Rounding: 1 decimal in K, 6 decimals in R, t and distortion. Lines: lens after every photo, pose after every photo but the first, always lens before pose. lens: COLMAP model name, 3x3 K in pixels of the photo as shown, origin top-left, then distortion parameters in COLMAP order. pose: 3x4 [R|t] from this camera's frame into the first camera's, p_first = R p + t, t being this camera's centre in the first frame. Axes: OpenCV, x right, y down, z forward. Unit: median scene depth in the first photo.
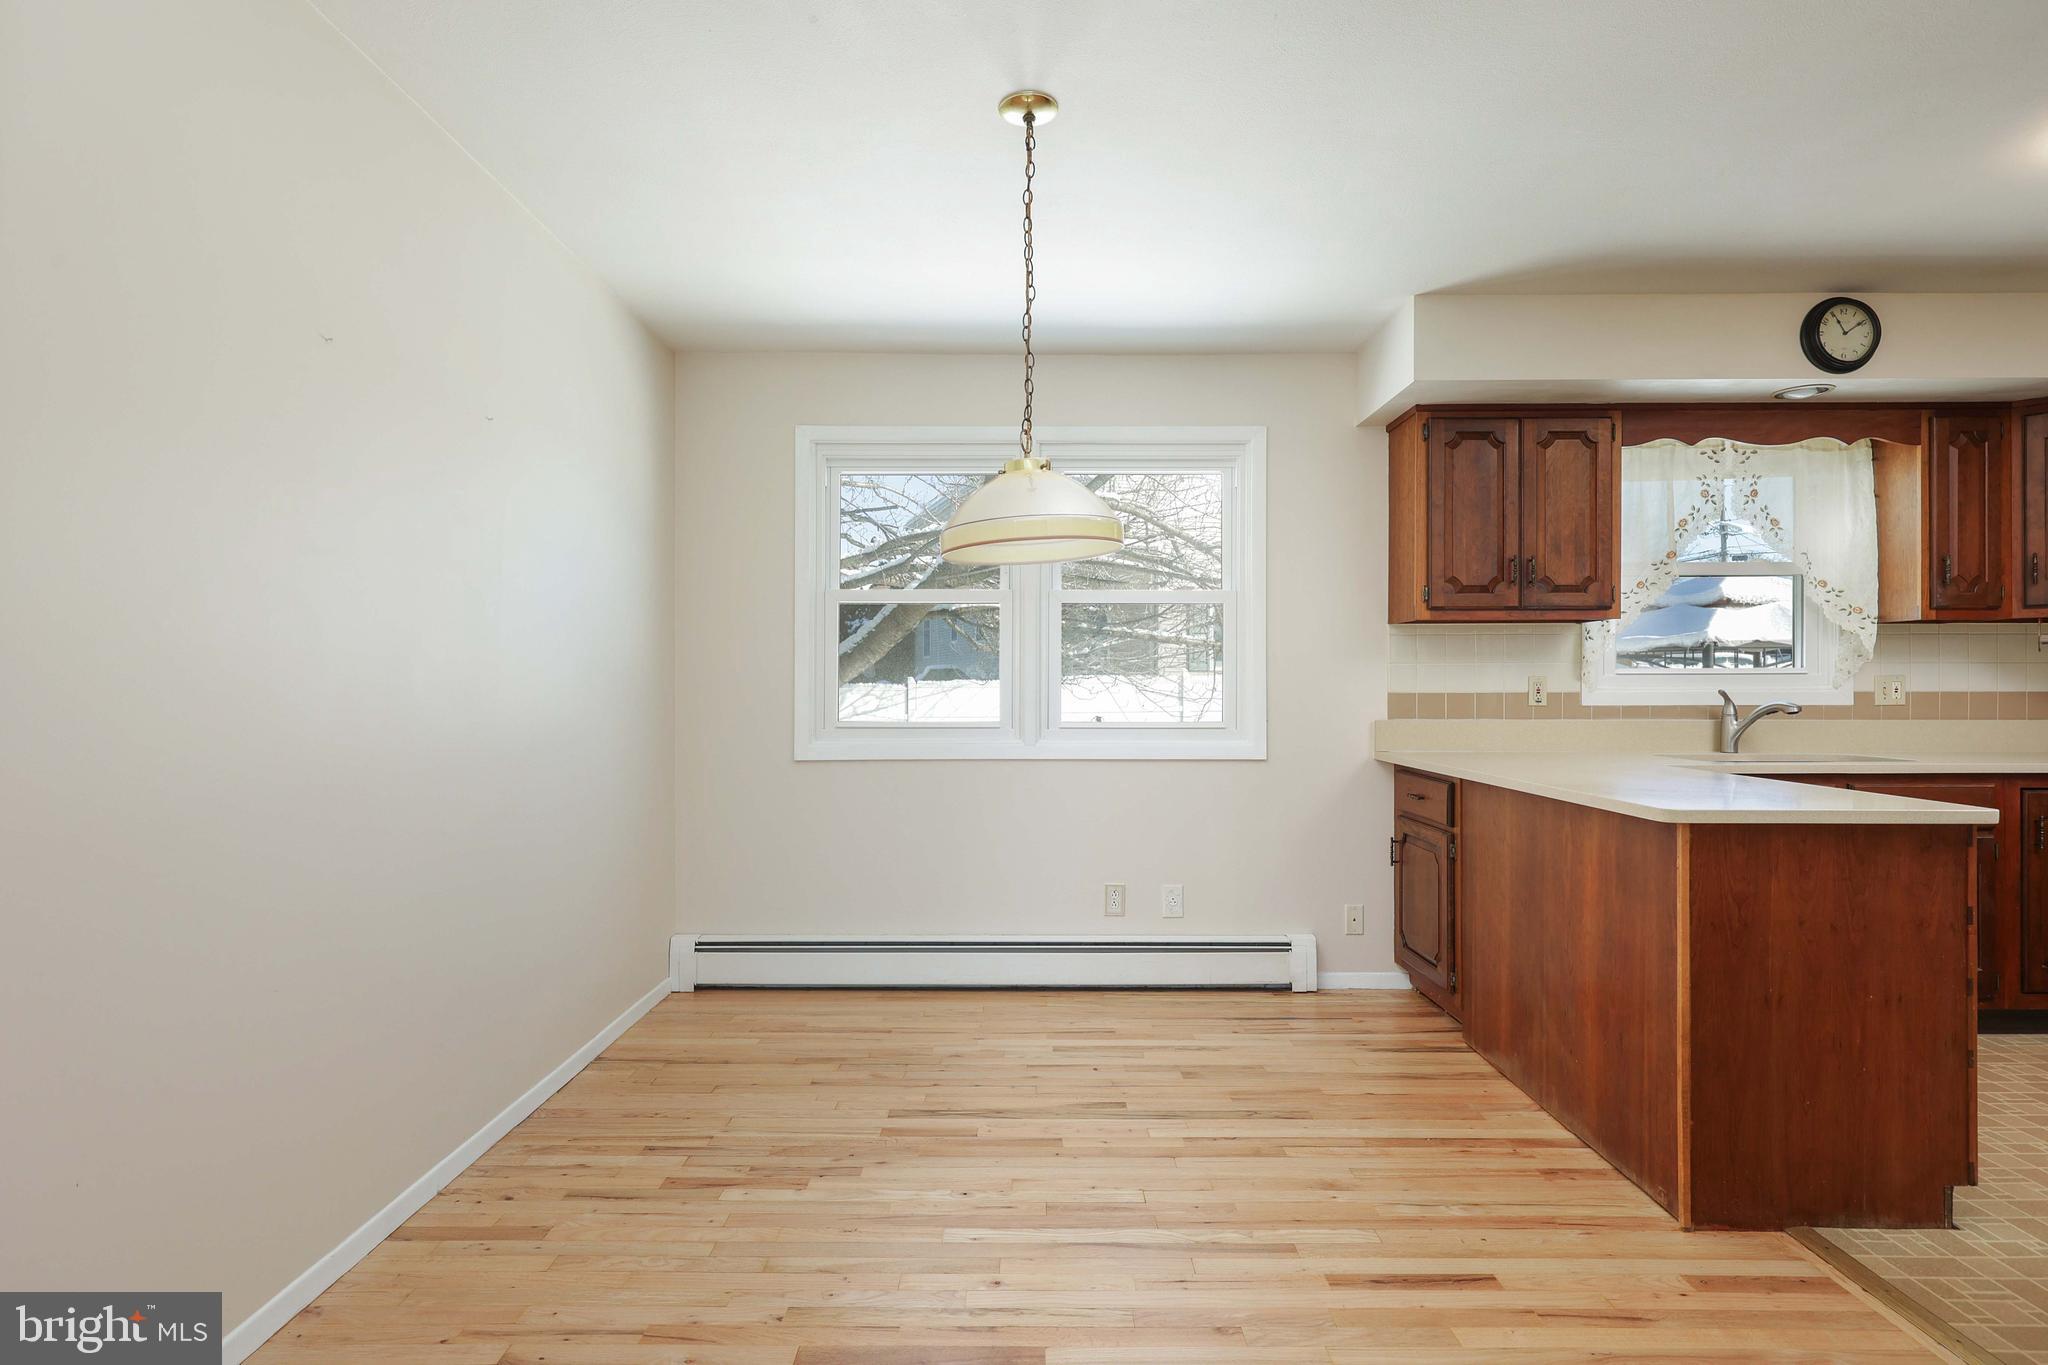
lens RADIAL K [[1048.2, 0, 1030.4], [0, 1048.2, 685.1], [0, 0, 1]] dist [0.003623, 0.002404]
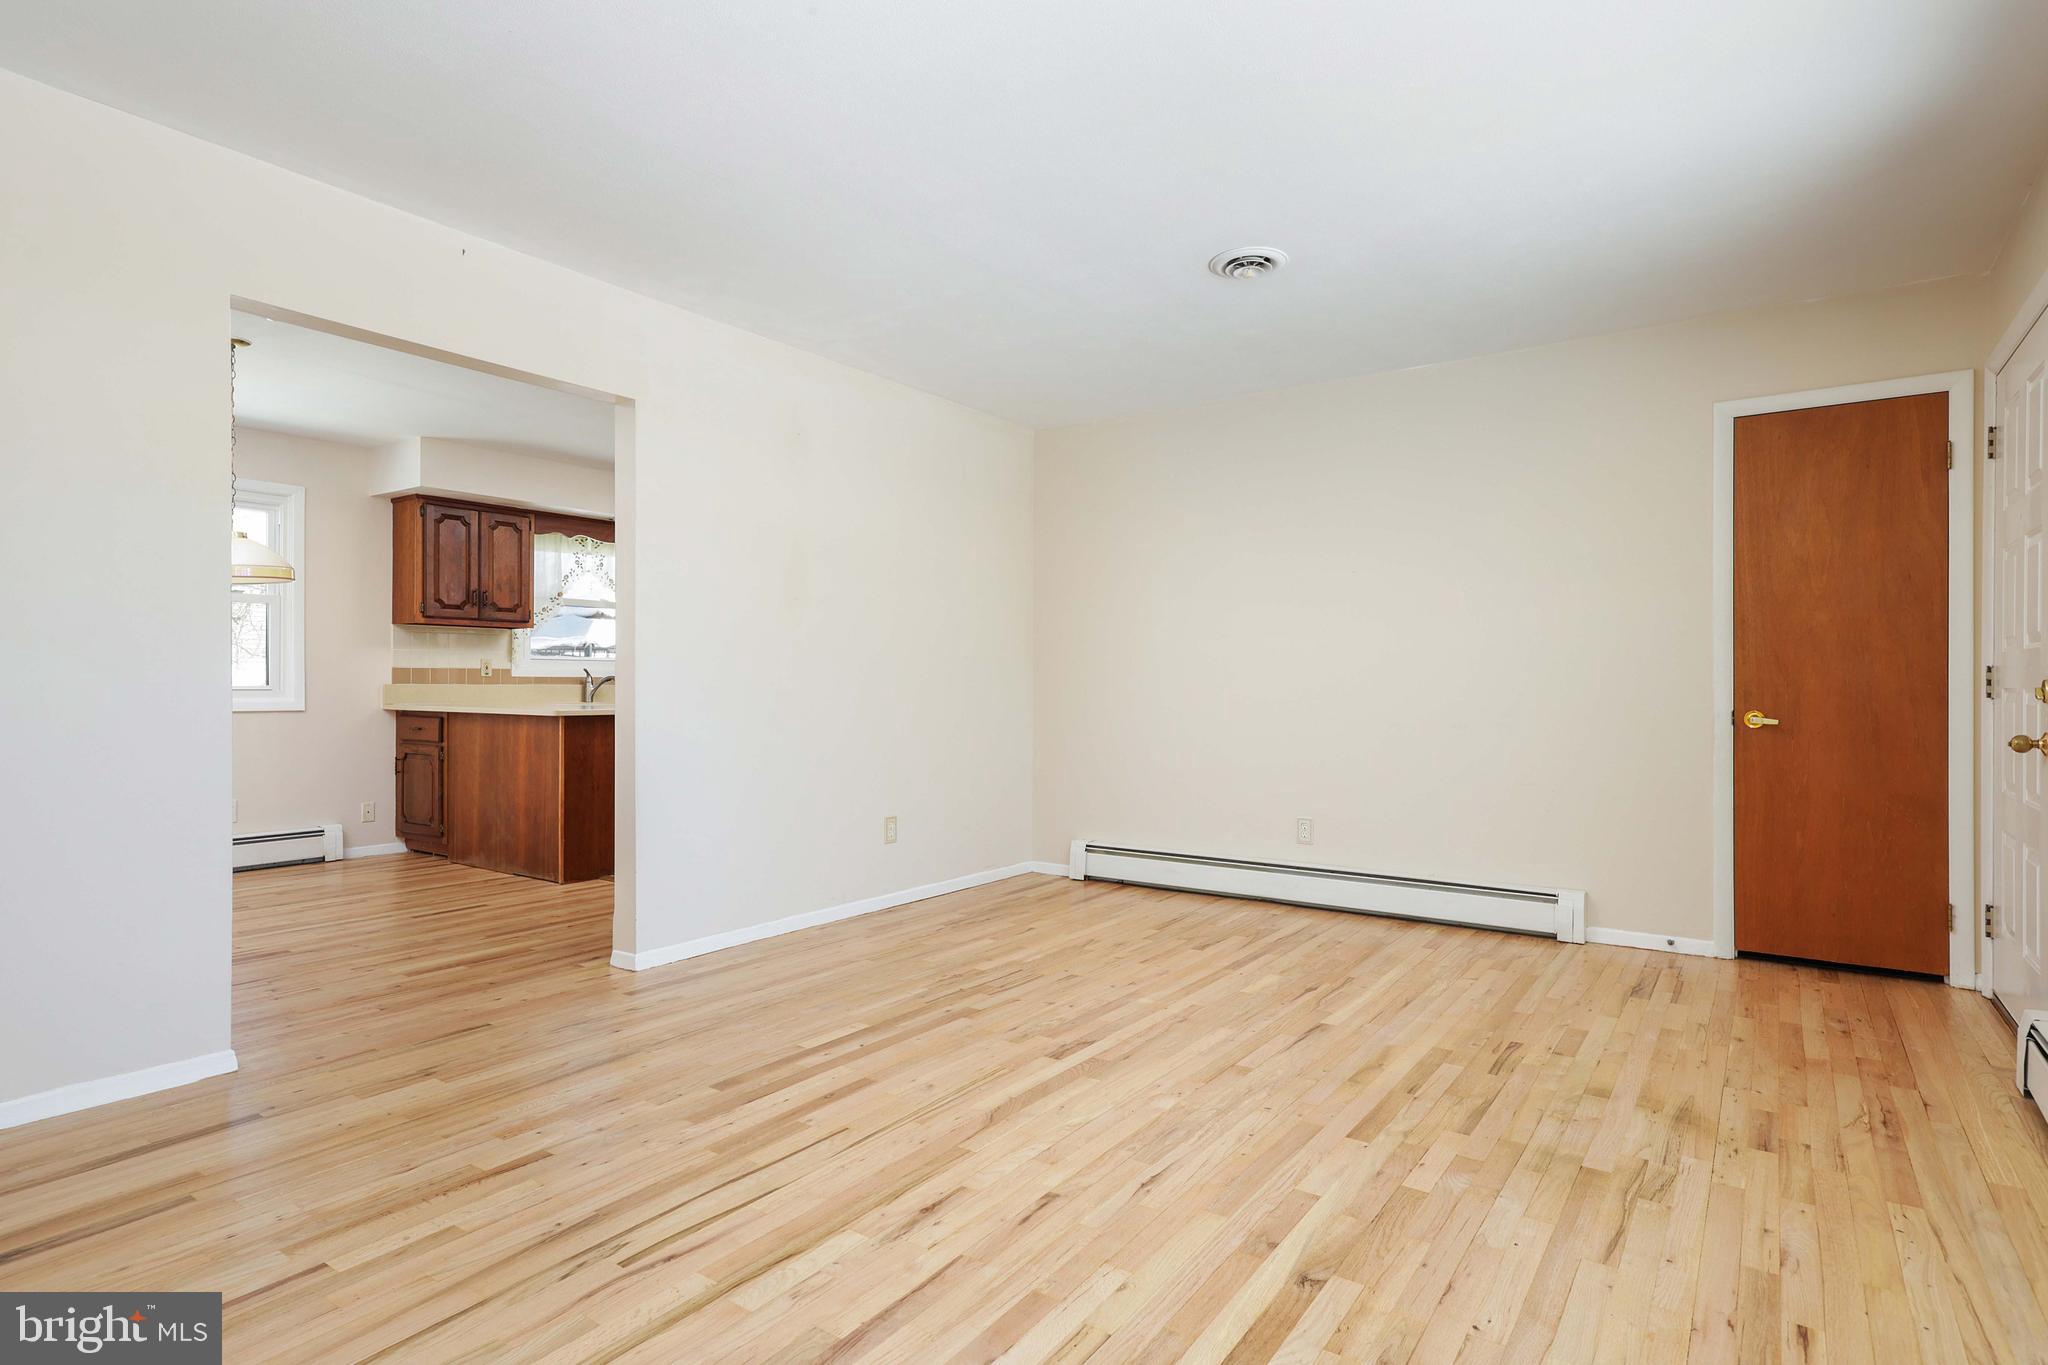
lens RADIAL K [[1055.0, 0, 1038.5], [0, 1055.0, 693.0], [0, 0, 1]] dist [0.003933, 0.000689]
pose [[0.568424, -0.002290, 0.822733, -0.455977], [-0.005099, 0.999967, 0.006306, 0.034243], [-0.822720, -0.007780, 0.568393, -0.777441]]
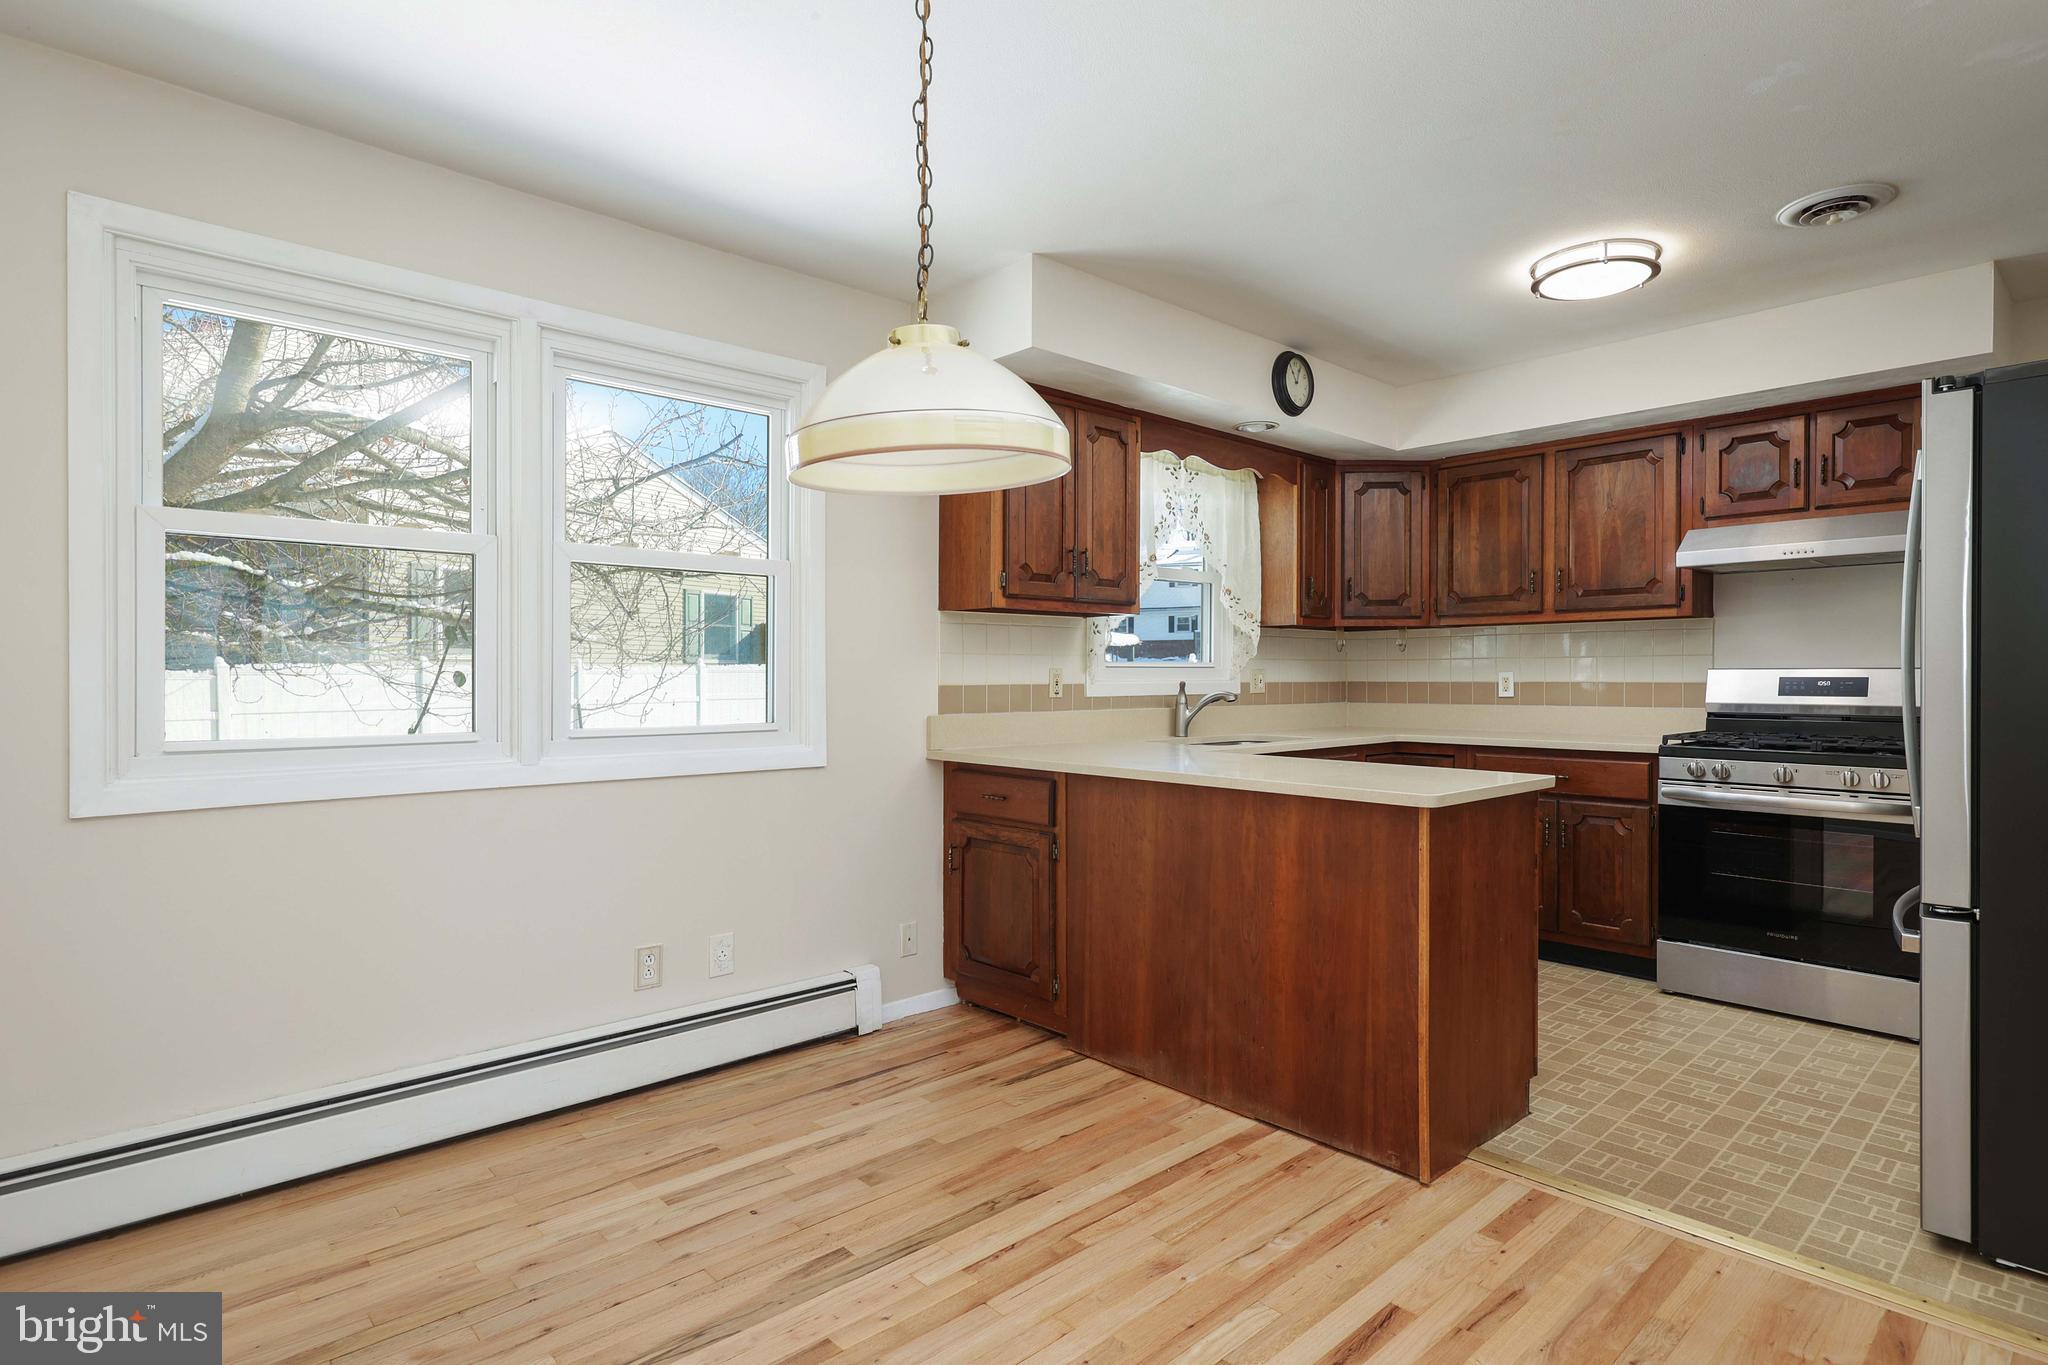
lens RADIAL K [[1055.0, 0, 1018.4], [0, 1055.0, 687.3], [0, 0, 1]] dist [0.003933, 0.000689]
pose [[0.740498, -0.007160, 0.672021, -0.246424], [0.000915, 0.999953, 0.009646, -0.000102], [-0.672058, -0.006528, 0.740470, 0.295902]]
